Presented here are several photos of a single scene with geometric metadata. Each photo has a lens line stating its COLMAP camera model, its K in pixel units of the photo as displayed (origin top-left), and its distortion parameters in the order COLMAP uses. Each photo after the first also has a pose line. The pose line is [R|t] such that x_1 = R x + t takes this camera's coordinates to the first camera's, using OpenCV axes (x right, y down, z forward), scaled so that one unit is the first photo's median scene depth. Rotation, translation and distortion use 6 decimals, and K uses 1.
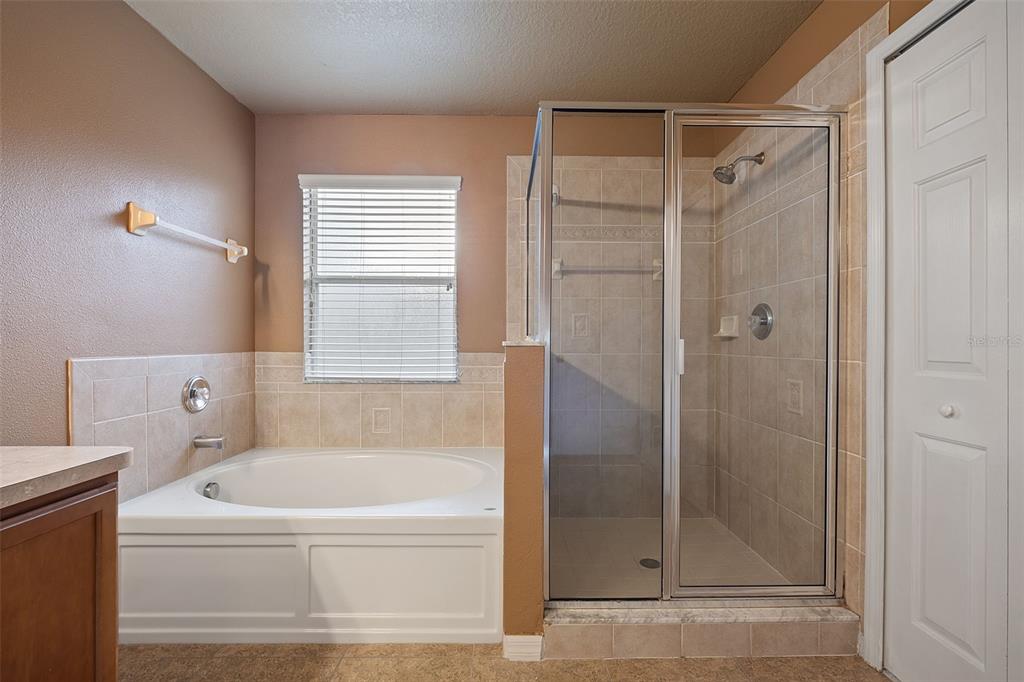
lens RADIAL K [[447.4, 0, 511.6], [0, 447.4, 343.9], [0, 0, 1]] dist [-0.004253, -0.000252]
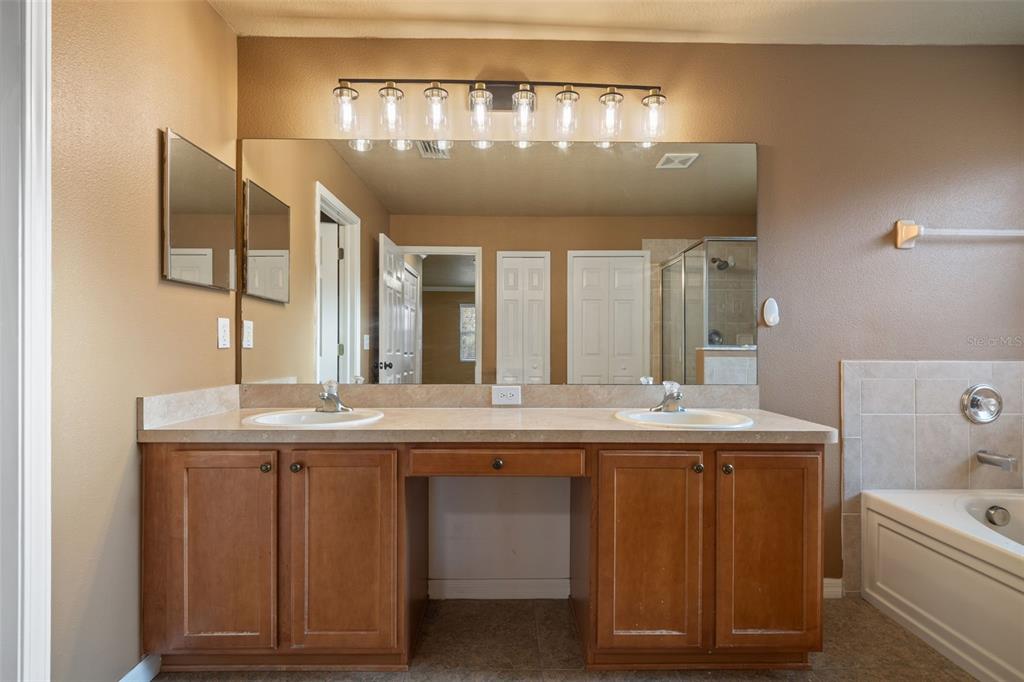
lens RADIAL K [[413.7, 0, 509.9], [0, 413.7, 344.1], [0, 0, 1]] dist [-0.010865, 0.000143]
pose [[0.010292, -0.006593, -0.999925, 0.144331], [-0.007144, 0.999952, -0.006666, 0.001660], [0.999922, 0.007212, 0.010245, 0.025267]]
